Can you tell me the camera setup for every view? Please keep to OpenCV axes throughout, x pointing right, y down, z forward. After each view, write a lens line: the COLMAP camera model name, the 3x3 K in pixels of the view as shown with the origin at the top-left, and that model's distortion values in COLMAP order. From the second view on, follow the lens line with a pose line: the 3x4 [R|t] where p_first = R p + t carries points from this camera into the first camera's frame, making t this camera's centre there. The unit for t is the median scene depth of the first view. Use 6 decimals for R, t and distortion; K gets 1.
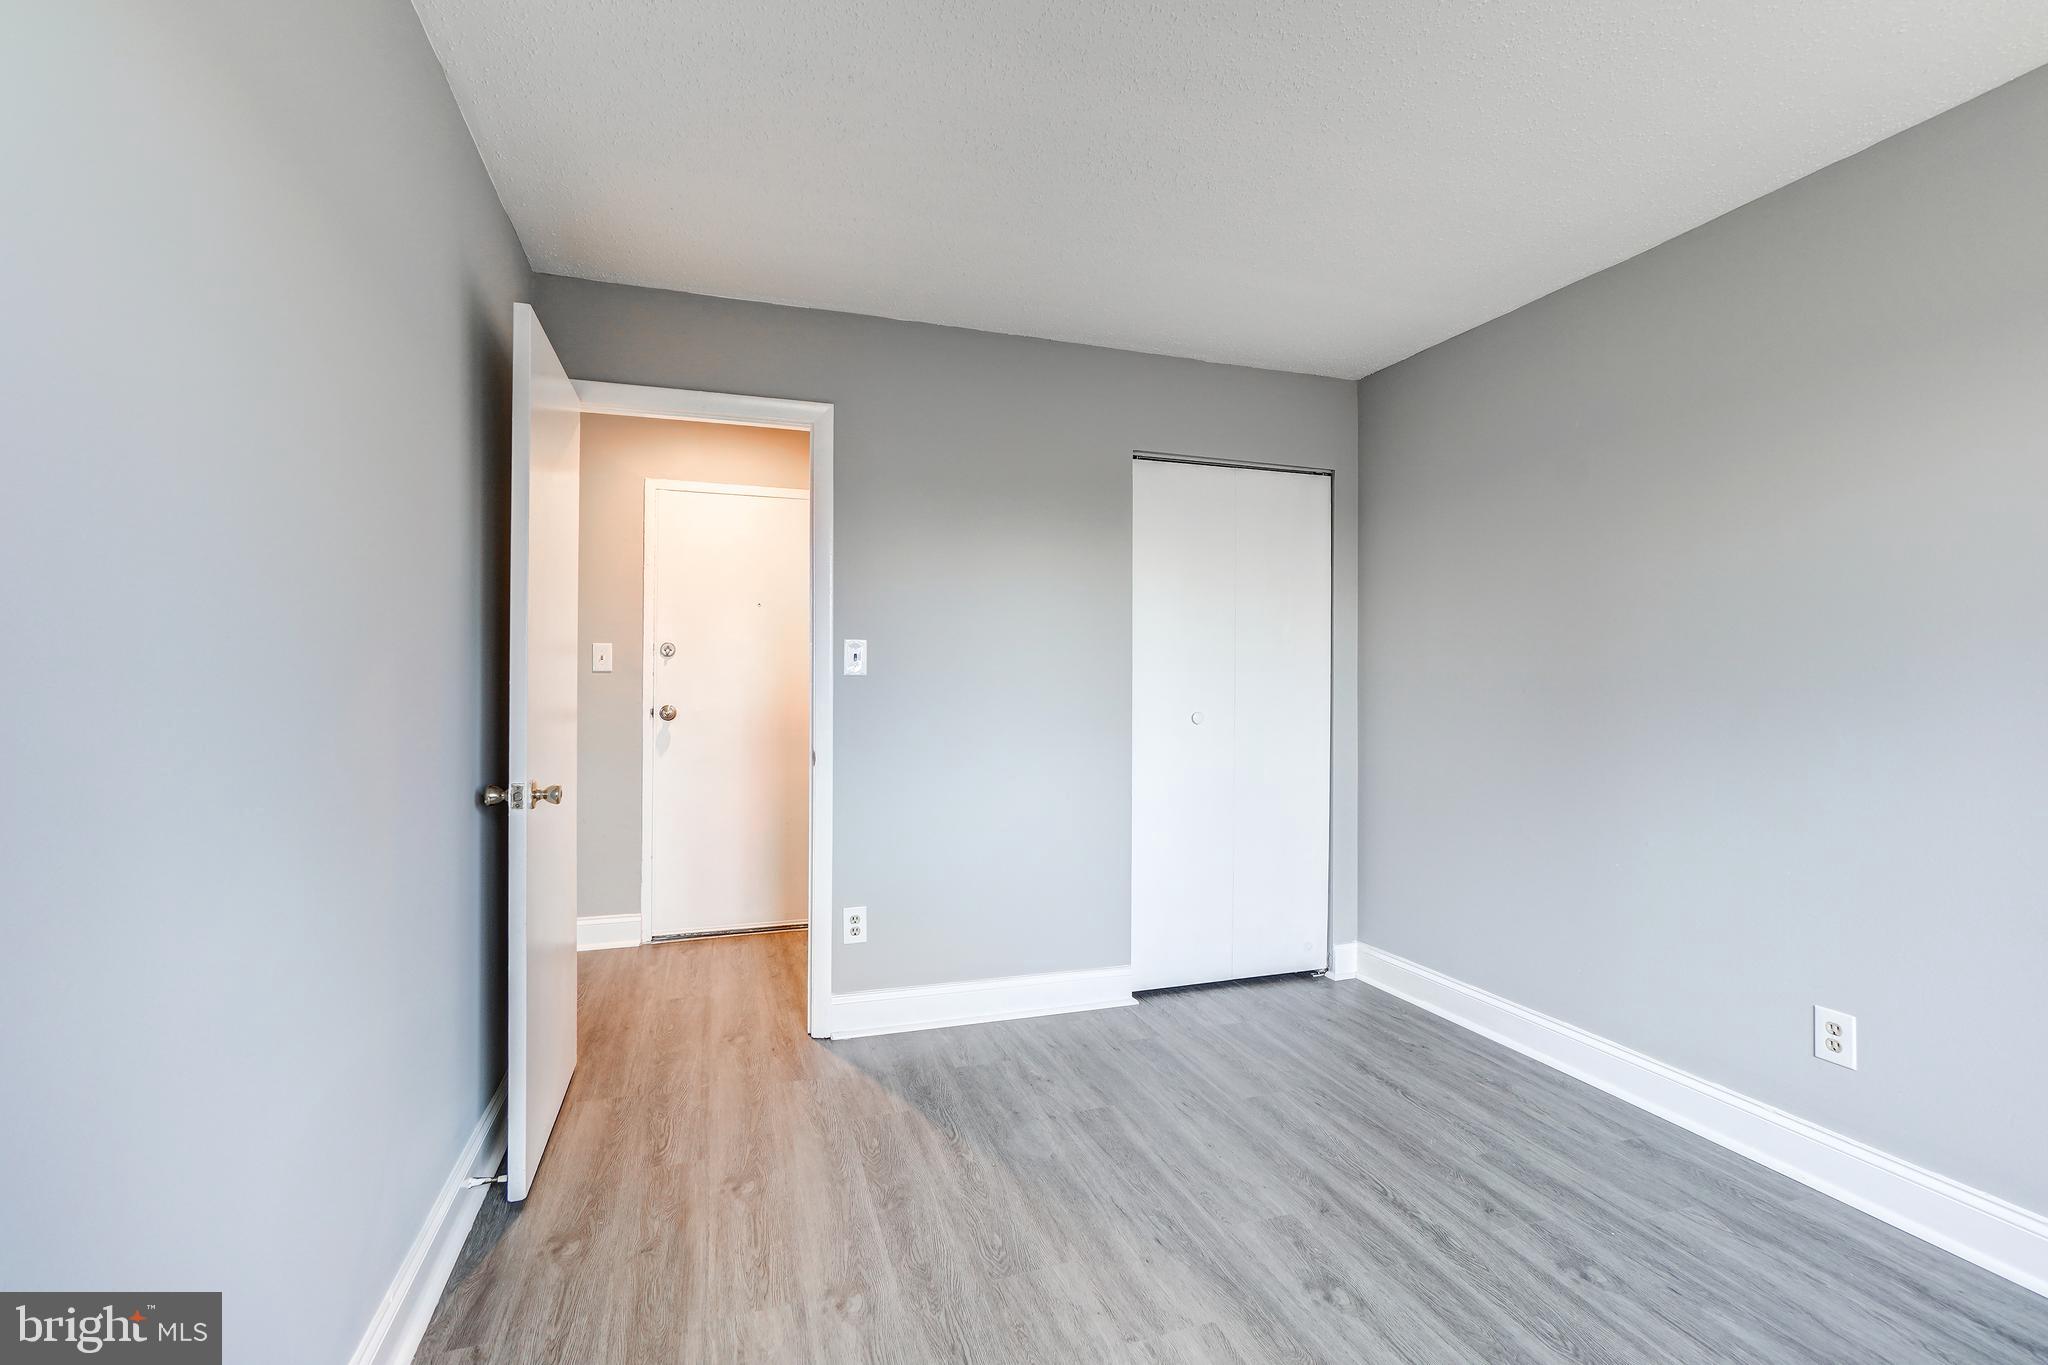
lens RADIAL K [[903.6, 0, 1014.0], [0, 903.6, 681.6], [0, 0, 1]] dist [-0.015397, 0.013363]
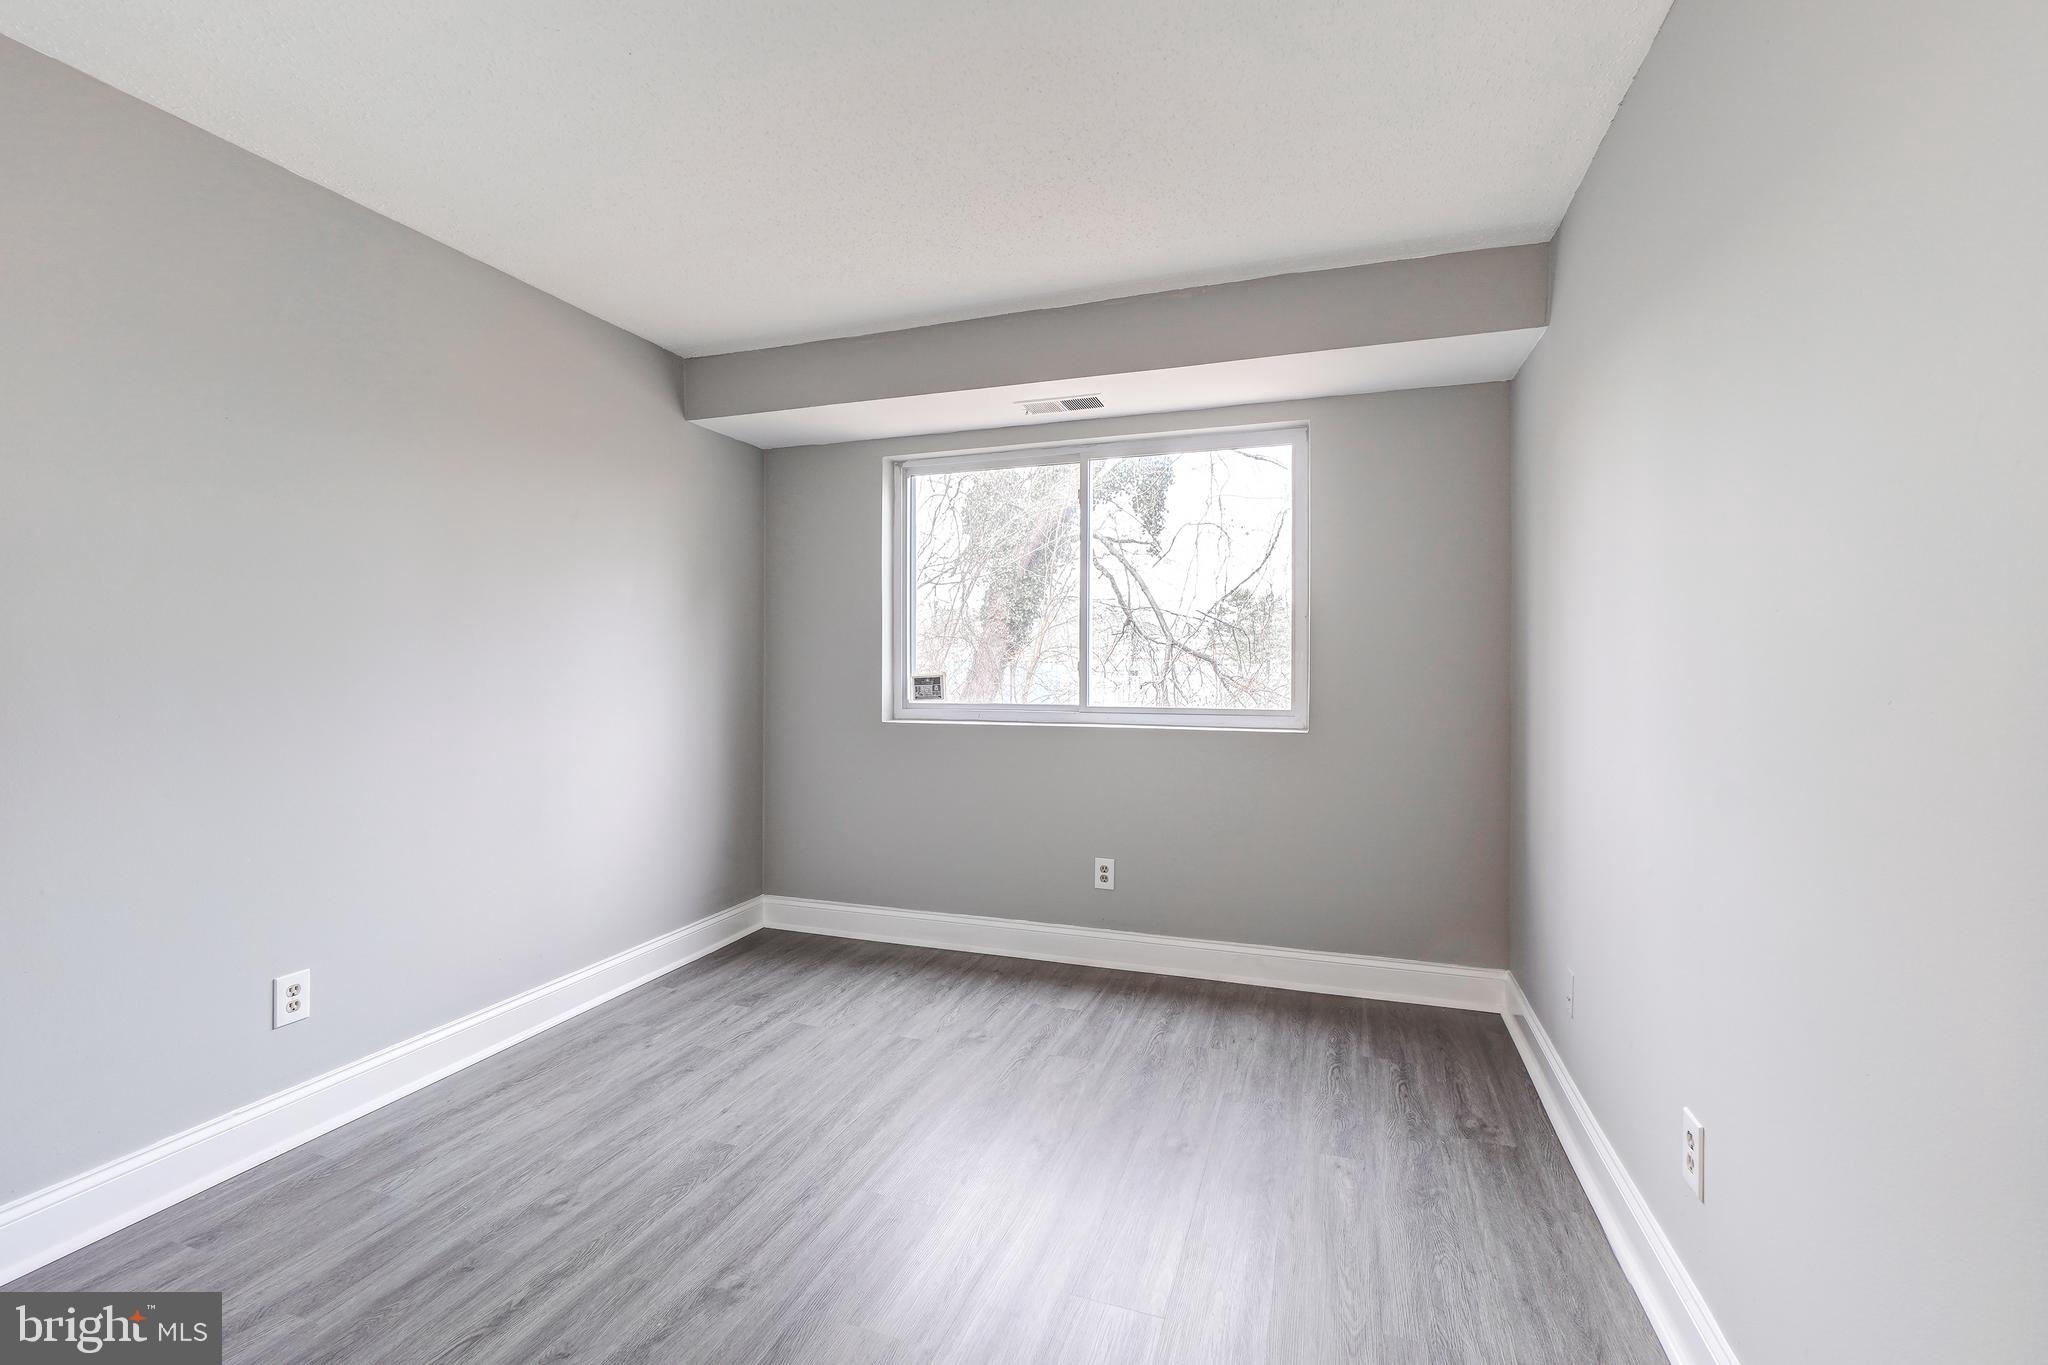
lens RADIAL K [[903.6, 0, 1016.0], [0, 903.6, 671.5], [0, 0, 1]] dist [-0.015397, 0.013363]
pose [[-0.793151, -0.012149, 0.608903, -0.439036], [-0.008585, 0.999925, 0.008768, -0.008422], [-0.608964, 0.001727, -0.793196, 1.415830]]
